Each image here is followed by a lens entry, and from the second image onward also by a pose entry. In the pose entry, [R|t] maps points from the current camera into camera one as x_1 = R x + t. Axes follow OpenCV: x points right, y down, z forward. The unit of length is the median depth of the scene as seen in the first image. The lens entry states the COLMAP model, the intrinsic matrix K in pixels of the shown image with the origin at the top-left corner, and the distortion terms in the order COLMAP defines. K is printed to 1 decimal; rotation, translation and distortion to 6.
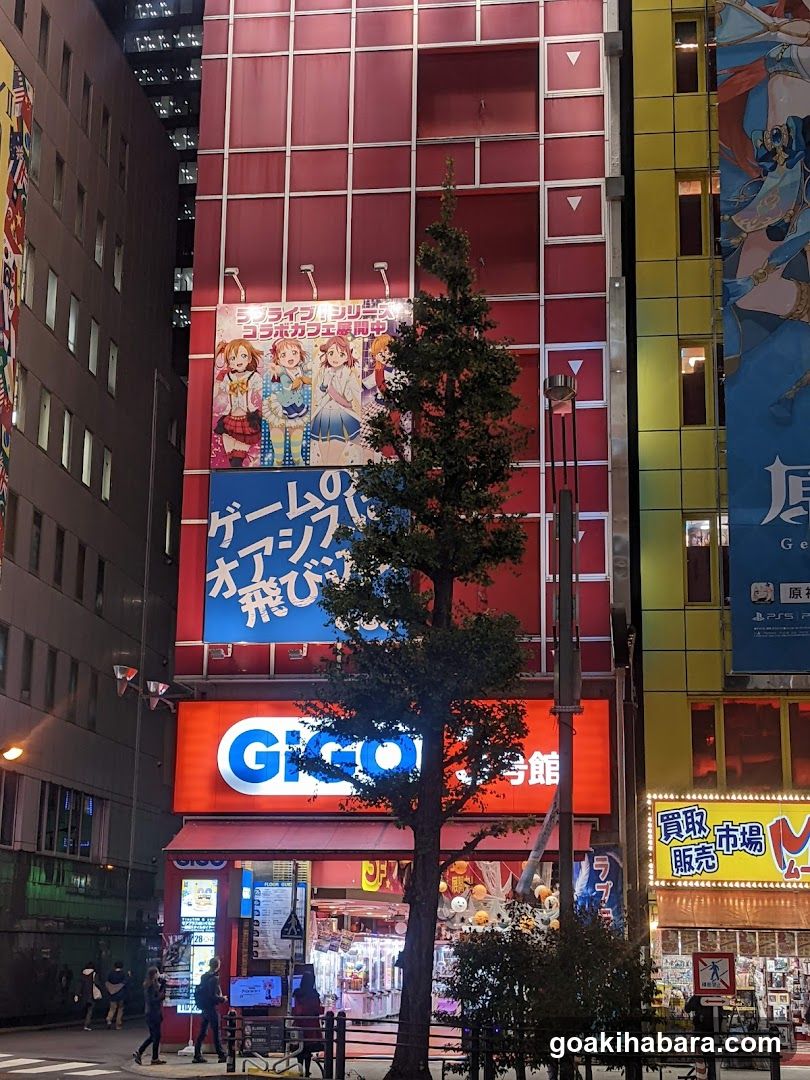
lens RADIAL K [[1674.6, 0, 405.0], [0, 1674.6, 540.0], [0, 0, 1]] dist [0.296852, -1.264175]
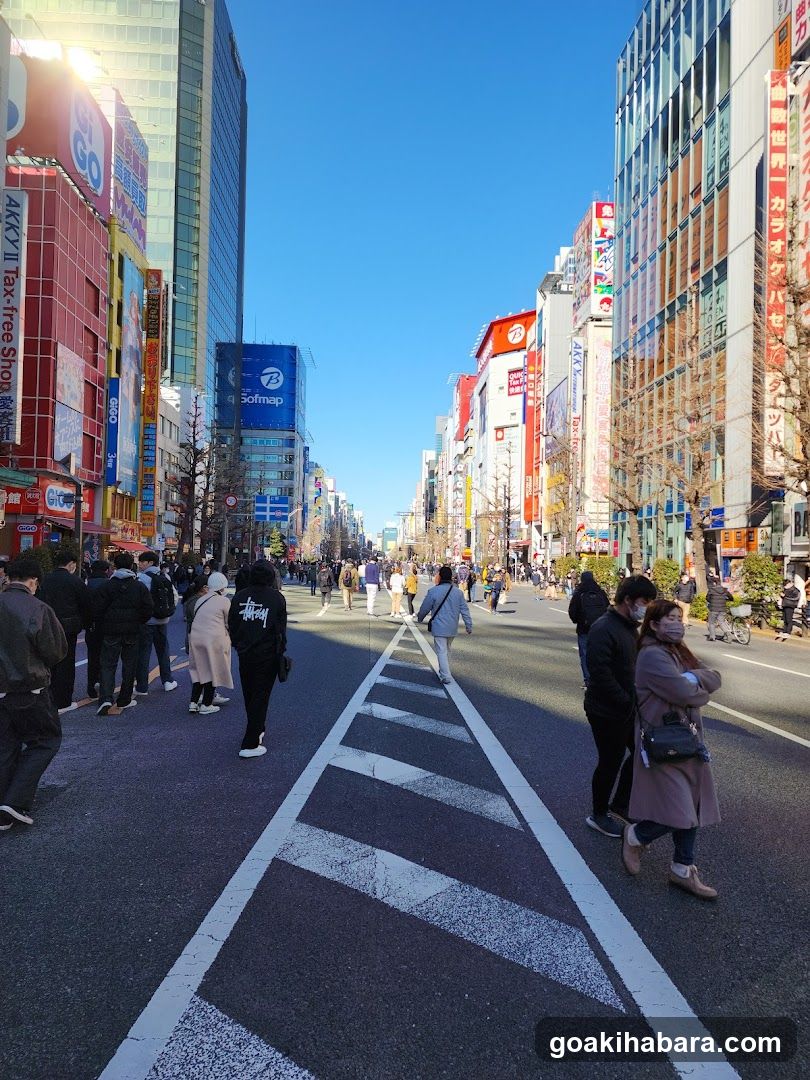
lens RADIAL K [[733.2, 0, 422.1], [0, 733.2, 531.6], [0, 0, 1]] dist [0.062830, -0.039856]
pose [[-0.204255, 0.021144, 0.978689, -1.526713], [-0.254319, 0.964292, -0.073910, 0.113815], [-0.945305, -0.263996, -0.191584, 0.589528]]
